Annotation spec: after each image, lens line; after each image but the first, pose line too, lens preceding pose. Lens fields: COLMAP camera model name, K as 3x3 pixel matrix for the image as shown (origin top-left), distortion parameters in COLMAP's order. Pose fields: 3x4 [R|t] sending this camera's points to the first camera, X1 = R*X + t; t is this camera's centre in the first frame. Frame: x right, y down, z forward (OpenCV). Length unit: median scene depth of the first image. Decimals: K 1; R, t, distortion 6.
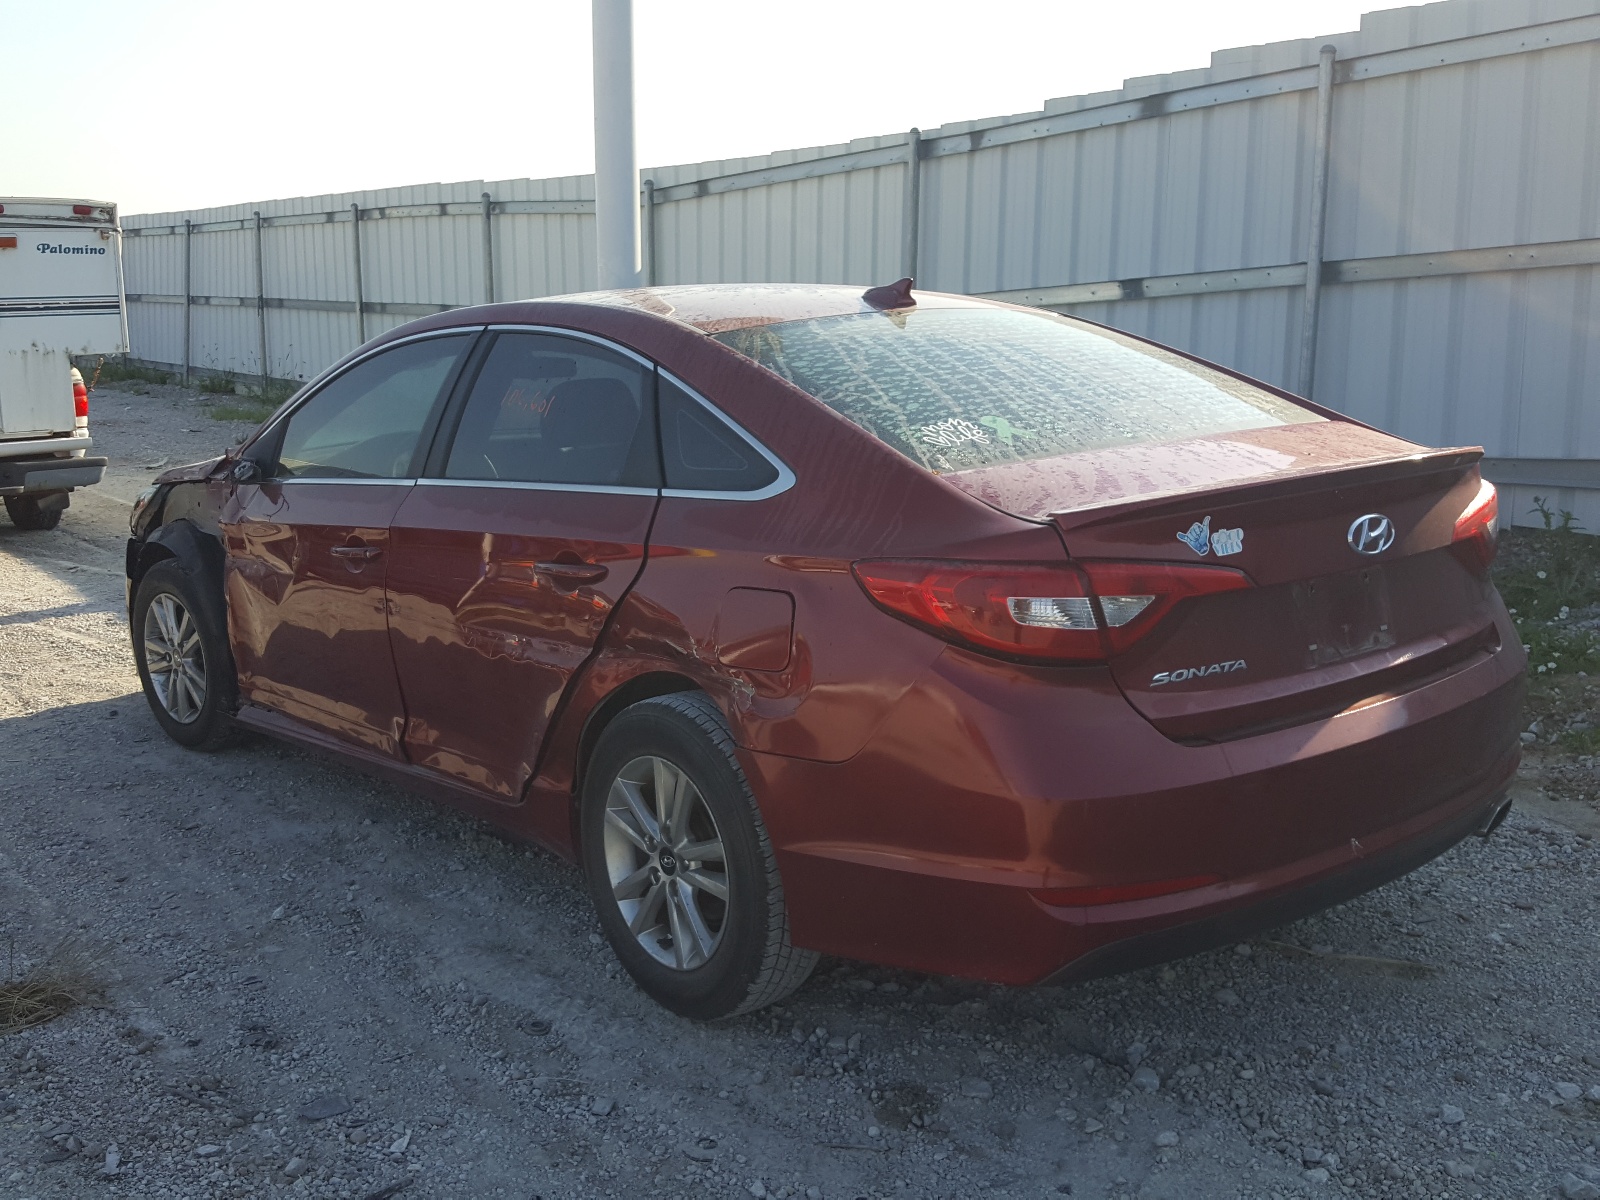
lens RADIAL K [[1432.5, 0, 796.8], [0, 1432.5, 678.7], [0, 0, 1]] dist [0.154353, -0.320415]
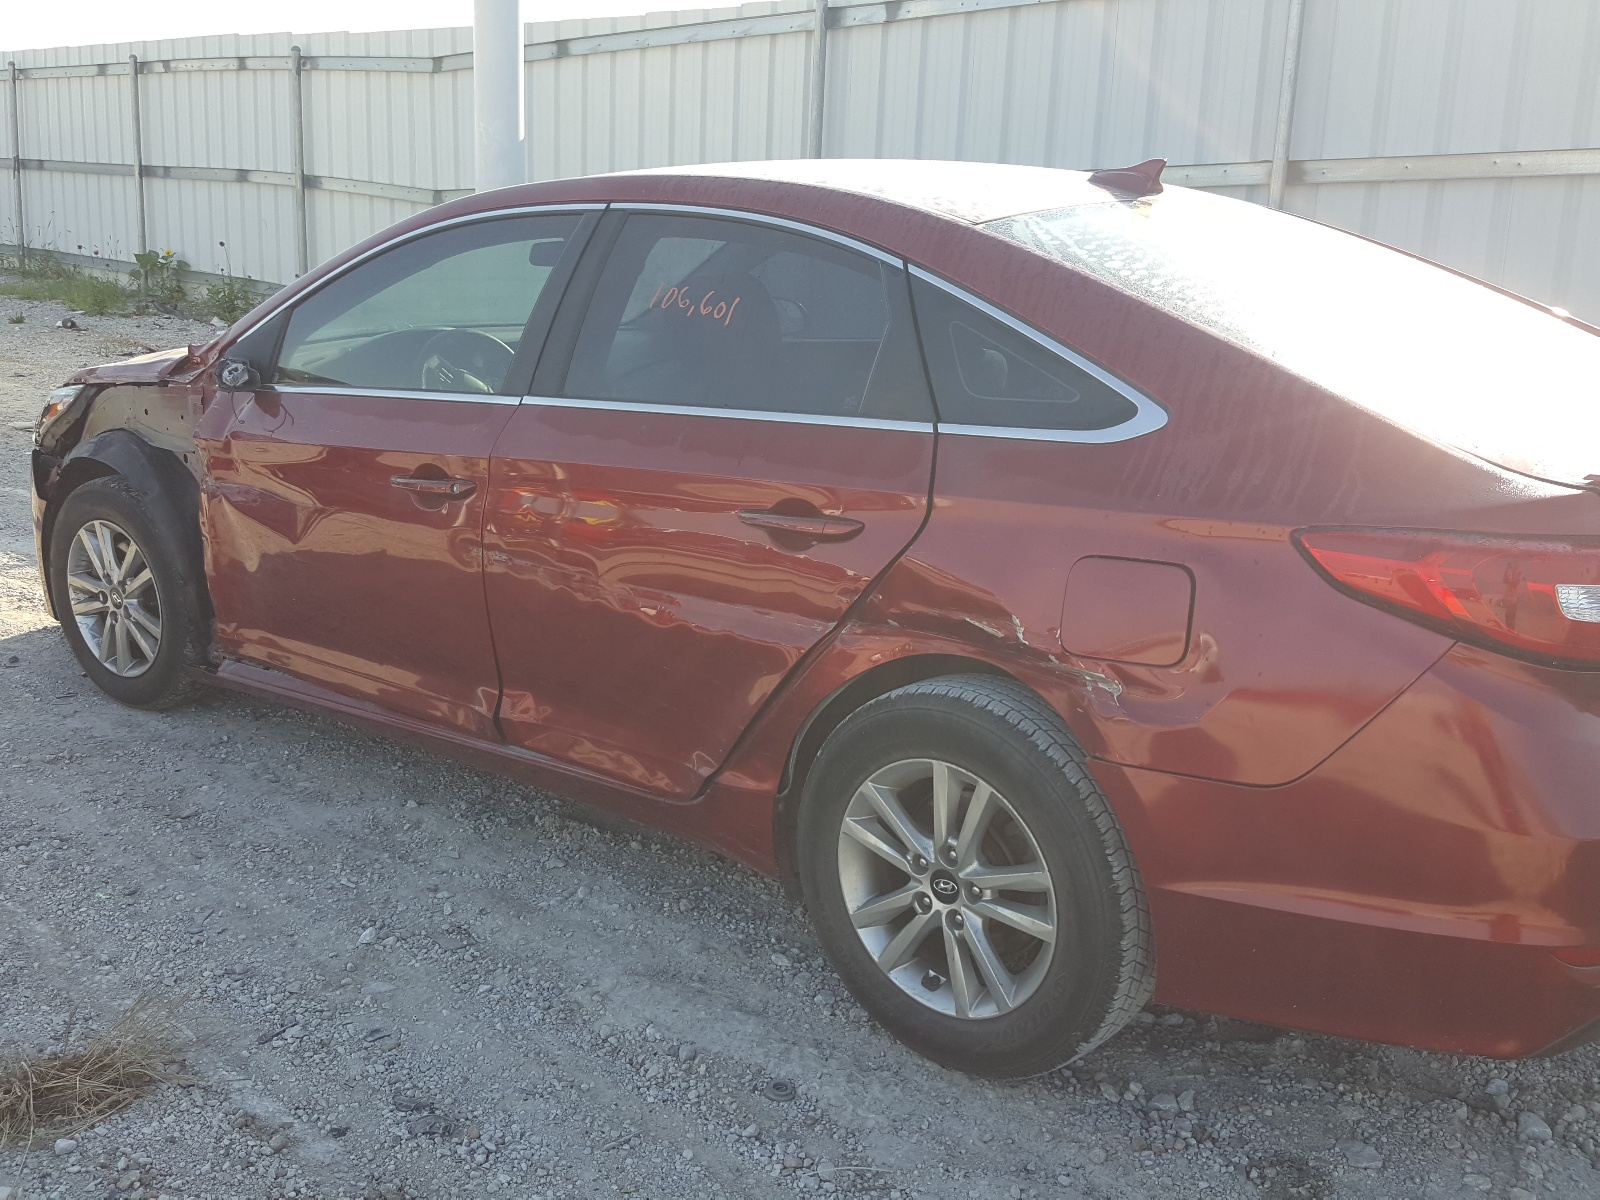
lens RADIAL K [[1432.5, 0, 796.8], [0, 1432.5, 678.7], [0, 0, 1]] dist [0.154353, -0.320415]
pose [[0.989164, -0.013937, 0.146154, -0.234512], [0.003117, 0.997254, 0.073996, -0.041003], [-0.146784, -0.072739, 0.986491, 0.175849]]
